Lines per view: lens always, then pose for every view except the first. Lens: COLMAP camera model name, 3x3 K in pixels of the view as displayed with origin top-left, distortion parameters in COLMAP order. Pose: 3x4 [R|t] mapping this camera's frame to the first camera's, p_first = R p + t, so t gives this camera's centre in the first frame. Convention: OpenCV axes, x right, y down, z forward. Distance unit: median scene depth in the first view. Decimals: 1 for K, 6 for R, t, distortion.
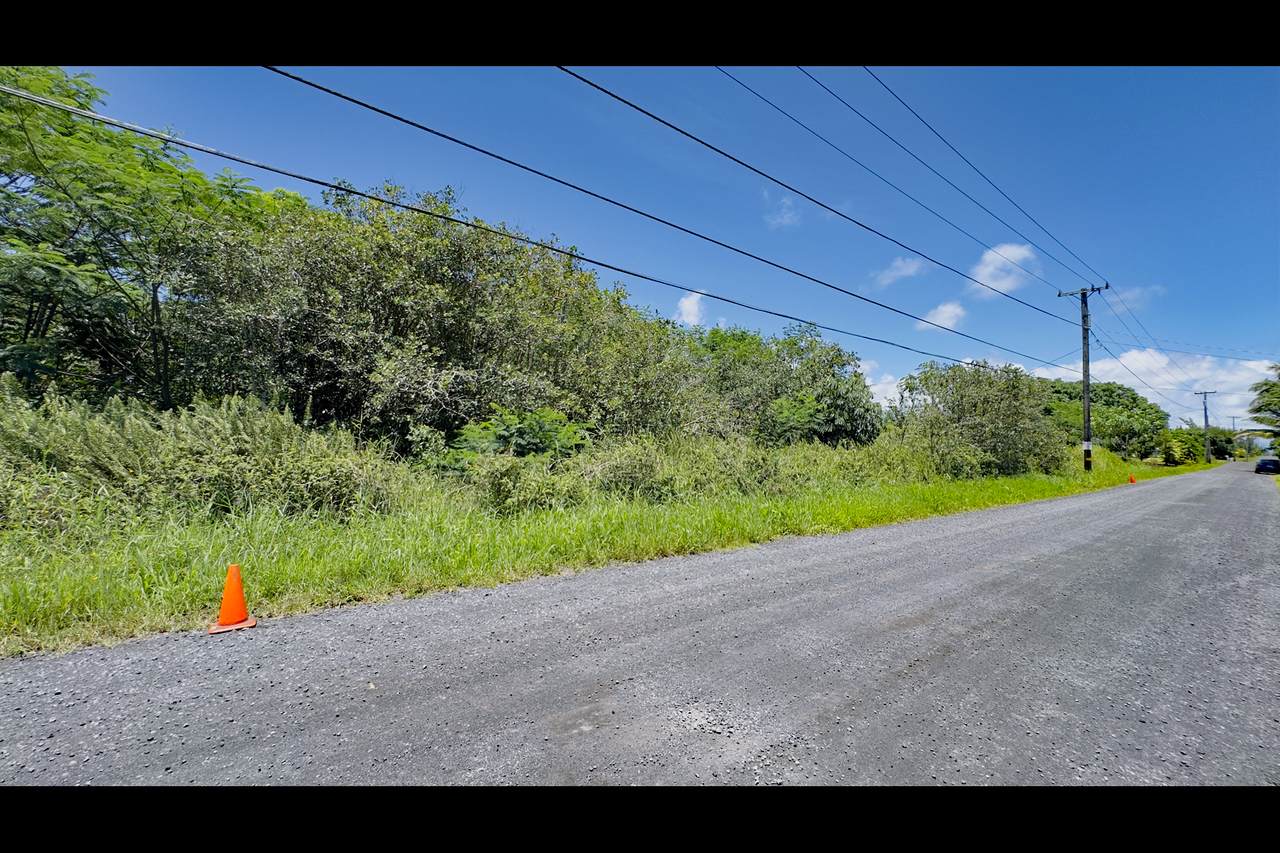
lens RADIAL K [[522.2, 0, 633.1], [0, 522.2, 425.0], [0, 0, 1]] dist [0.000105, 0.000188]
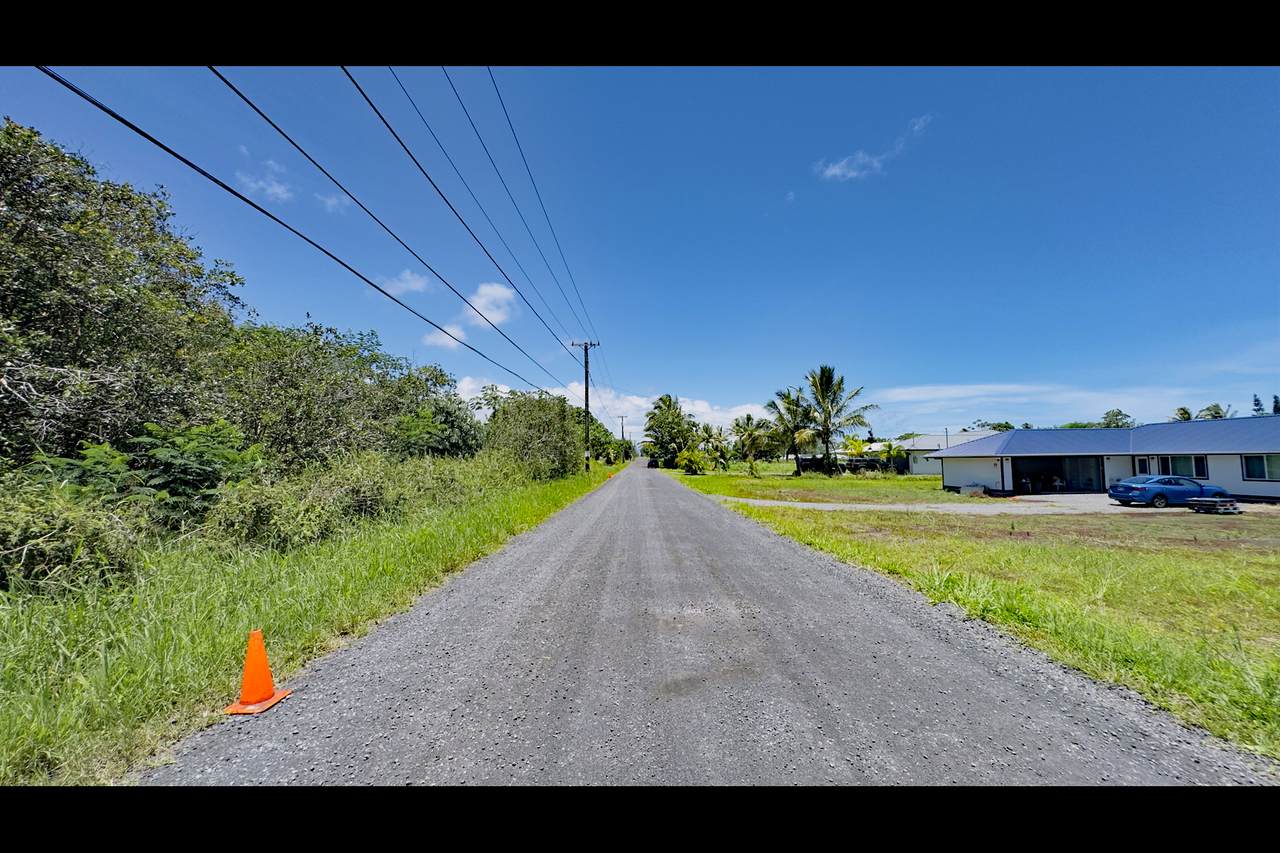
lens RADIAL K [[522.2, 0, 635.7], [0, 522.2, 428.9], [0, 0, 1]] dist [0.000105, 0.000188]
pose [[0.636661, 0.020197, 0.770879, -0.275226], [-0.012685, 0.999796, -0.015719, -0.014894], [-0.771039, 0.000229, 0.636787, -0.010865]]
